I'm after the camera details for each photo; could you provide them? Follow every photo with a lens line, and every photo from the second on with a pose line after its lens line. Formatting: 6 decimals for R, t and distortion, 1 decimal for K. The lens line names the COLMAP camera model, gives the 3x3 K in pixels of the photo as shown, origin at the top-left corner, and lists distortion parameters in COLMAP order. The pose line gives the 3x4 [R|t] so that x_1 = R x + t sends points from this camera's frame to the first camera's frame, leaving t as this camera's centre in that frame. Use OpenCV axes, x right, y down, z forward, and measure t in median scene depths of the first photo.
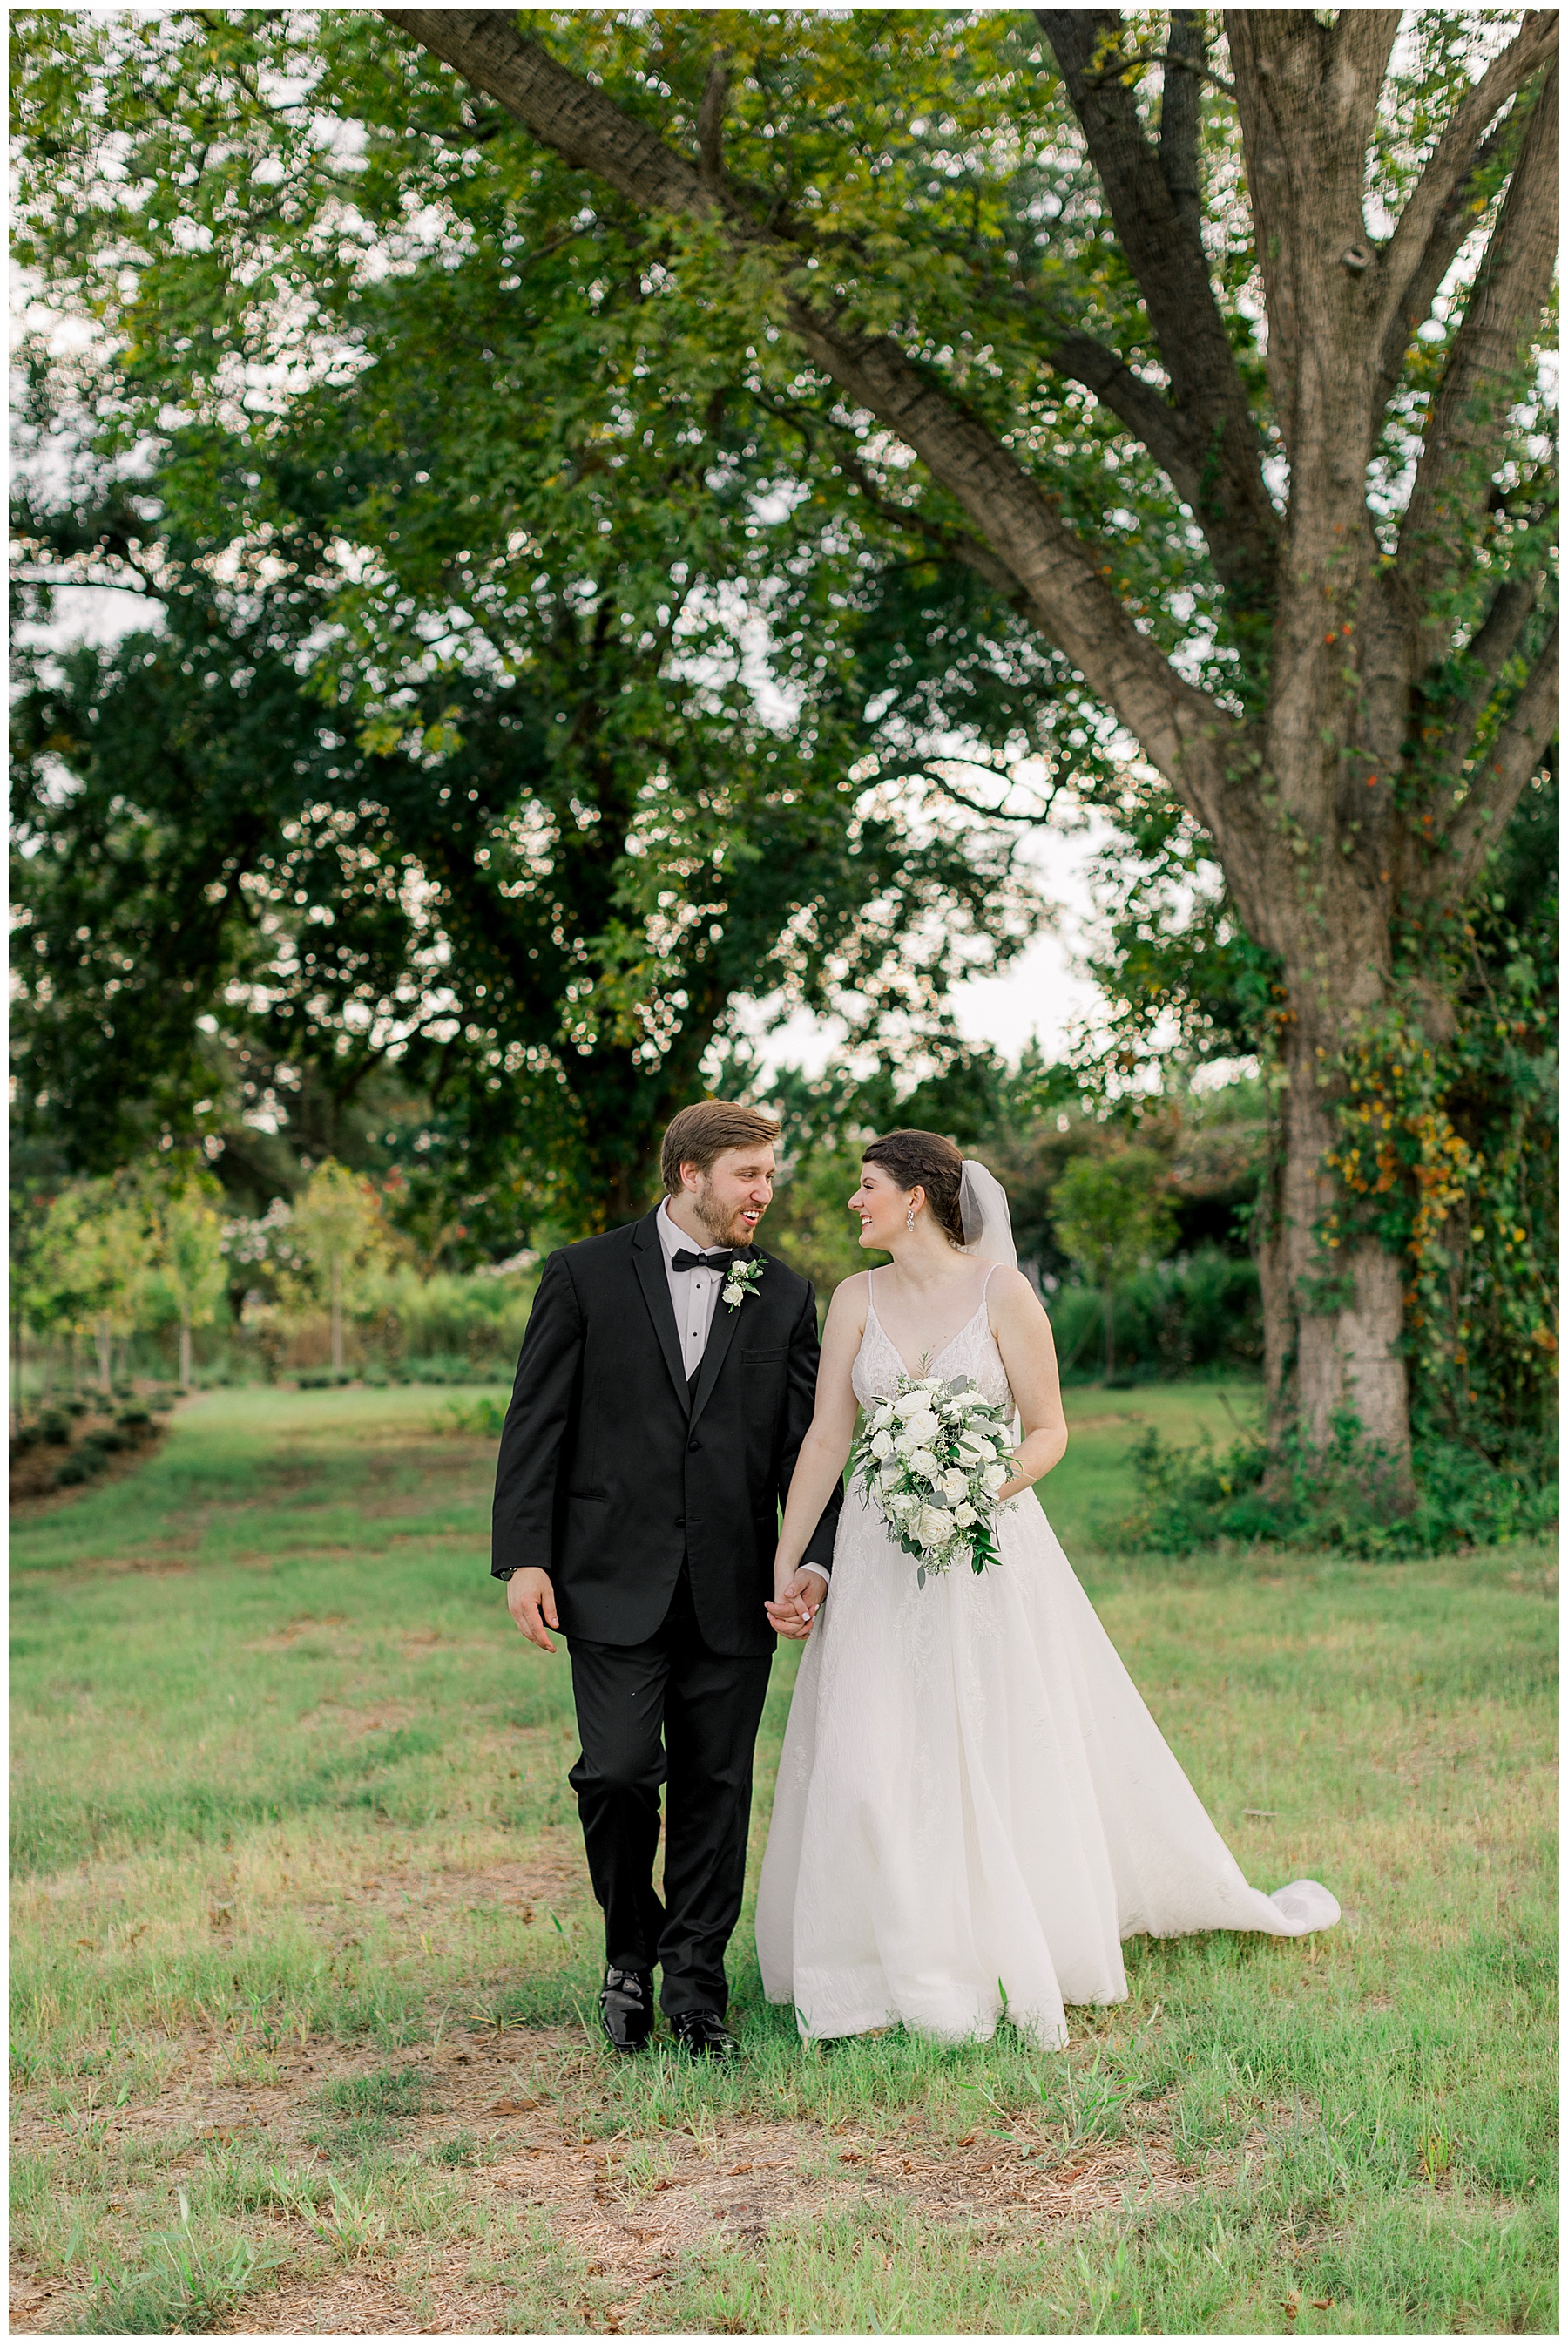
lens RADIAL K [[3393.0, 0, 772.3], [0, 3393.0, 1174.8], [0, 0, 1]] dist [0.022057, 0.018828]
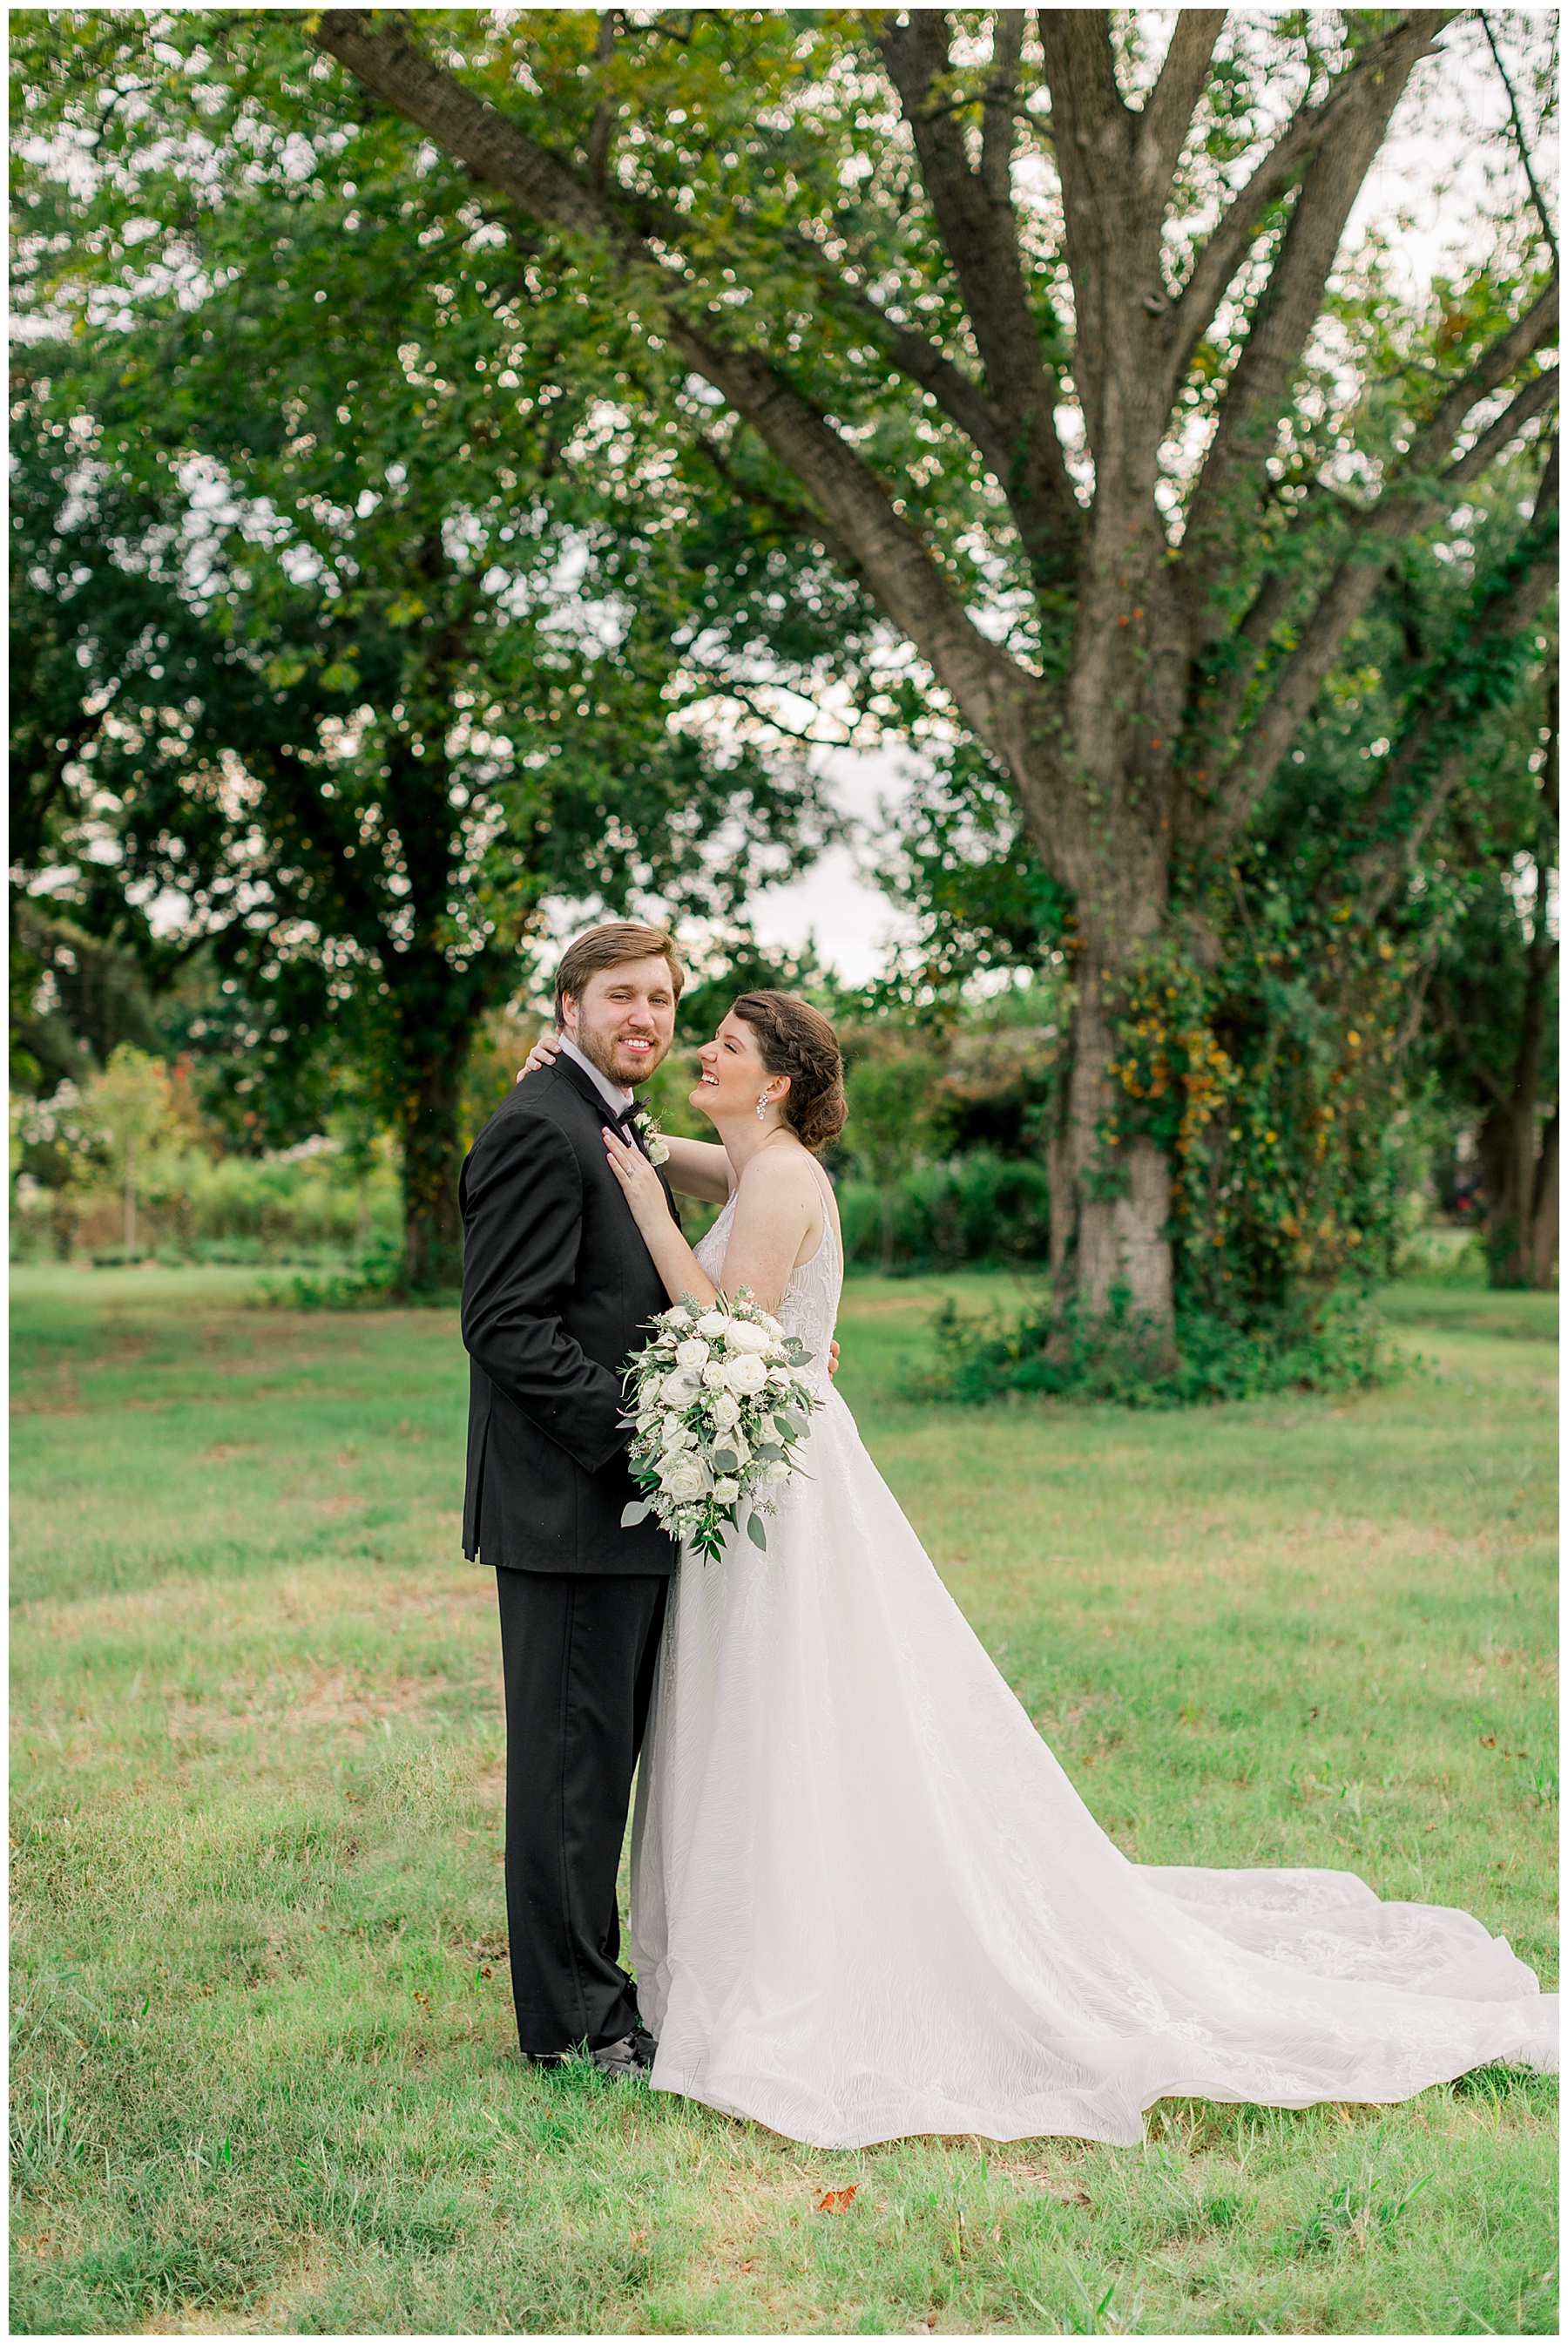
lens RADIAL K [[3419.3, 0, 774.2], [0, 3419.3, 1127.5], [0, 0, 1]] dist [0.014760, 0.058382]
pose [[0.997271, 0.022803, 0.070215, -0.029843], [-0.023943, 0.999594, 0.015432, 0.000538], [-0.069834, -0.017071, 0.997413, -0.145861]]
